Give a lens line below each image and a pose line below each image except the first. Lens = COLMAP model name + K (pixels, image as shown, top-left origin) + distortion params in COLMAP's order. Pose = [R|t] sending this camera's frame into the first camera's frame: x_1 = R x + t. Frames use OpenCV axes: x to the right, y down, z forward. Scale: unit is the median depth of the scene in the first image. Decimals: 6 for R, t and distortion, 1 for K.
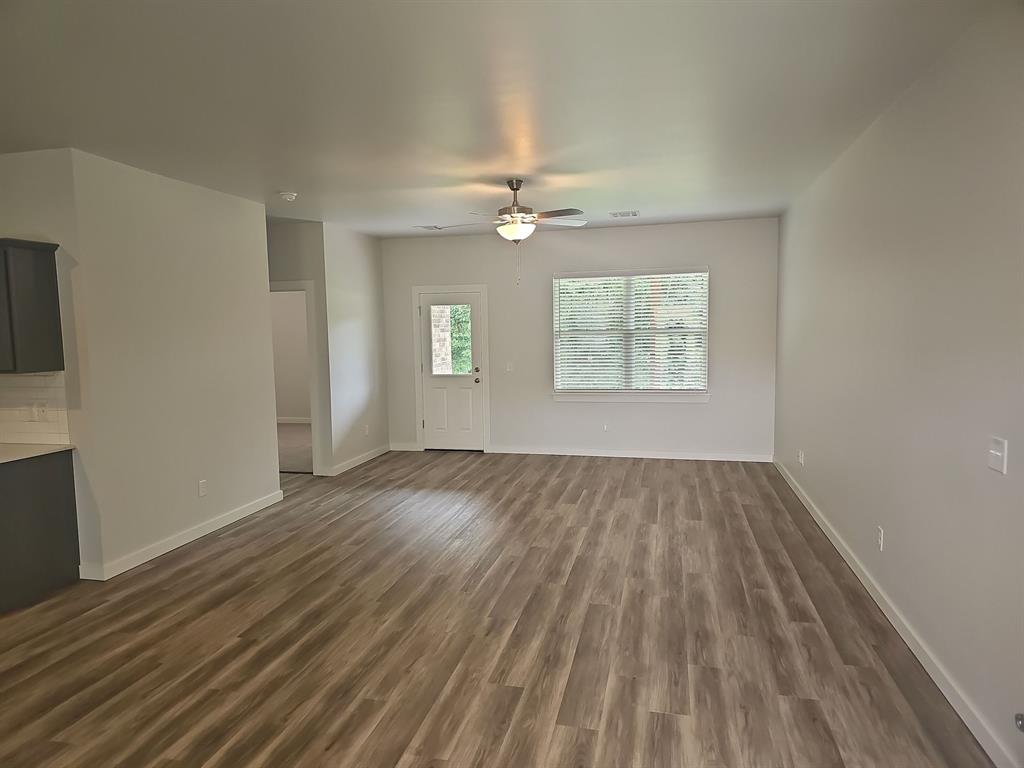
lens RADIAL K [[672.3, 0, 510.2], [0, 672.3, 382.2], [0, 0, 1]] dist [0.029405, -0.008428]
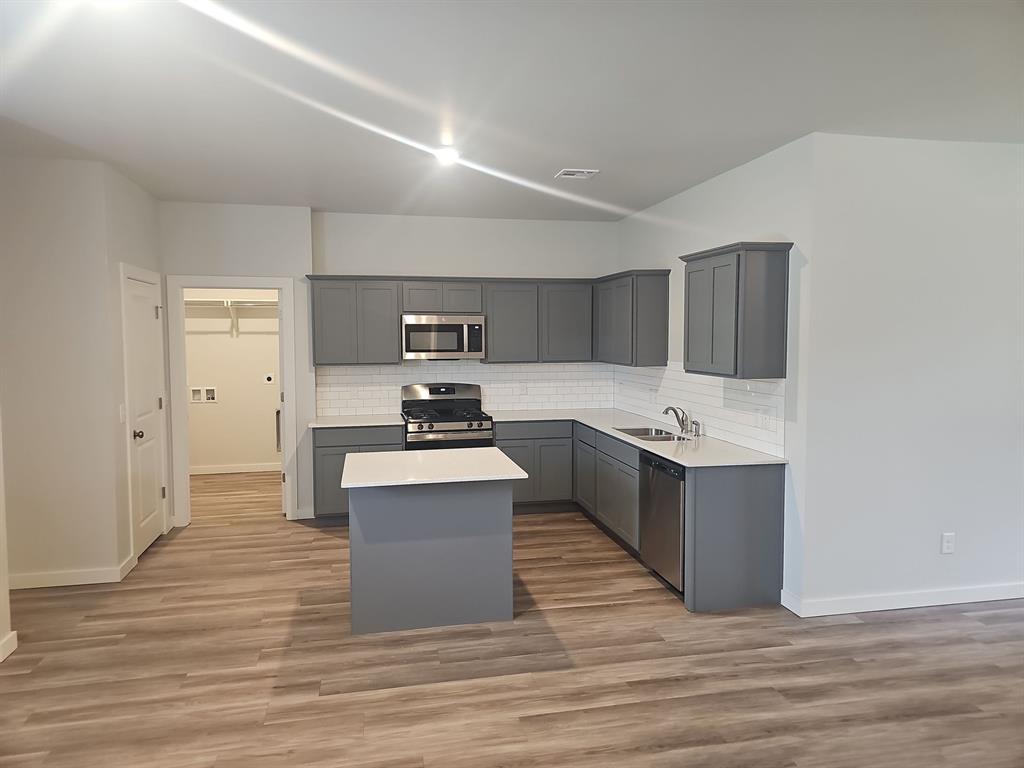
lens RADIAL K [[672.3, 0, 506.0], [0, 672.3, 376.6], [0, 0, 1]] dist [0.029405, -0.008428]
pose [[0.418896, 0.076083, -0.904841, 0.019677], [-0.076141, 0.995917, 0.048492, -0.035301], [0.904836, 0.048583, 0.422978, 0.261987]]
